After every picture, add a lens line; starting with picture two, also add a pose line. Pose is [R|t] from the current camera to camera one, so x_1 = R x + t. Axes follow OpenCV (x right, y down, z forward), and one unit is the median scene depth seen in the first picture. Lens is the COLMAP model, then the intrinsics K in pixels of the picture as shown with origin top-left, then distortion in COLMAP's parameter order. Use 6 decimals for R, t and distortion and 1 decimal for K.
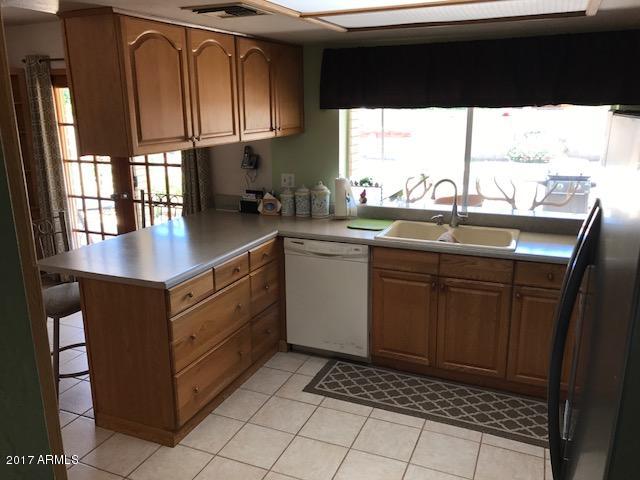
lens RADIAL K [[528.5, 0, 319.8], [0, 528.5, 240.5], [0, 0, 1]] dist [0.010042, -0.010090]
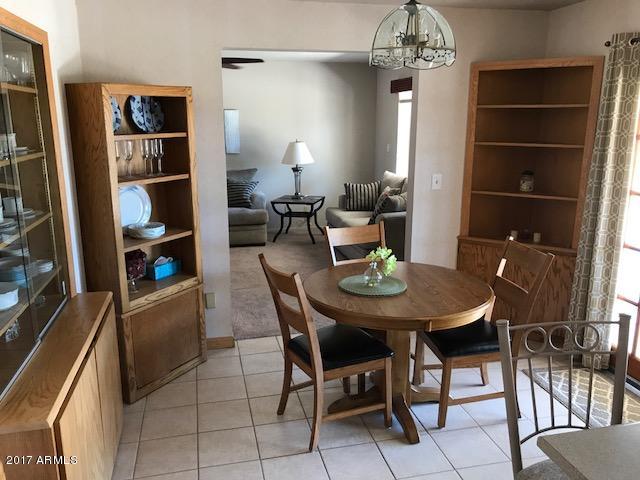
lens RADIAL K [[528.5, 0, 319.7], [0, 528.5, 240.1], [0, 0, 1]] dist [0.010042, -0.010090]
pose [[0.590666, 0.190387, -0.784134, -0.191427], [-0.202315, 0.975669, 0.084493, -0.073000], [0.781142, 0.108735, 0.614813, 0.312485]]
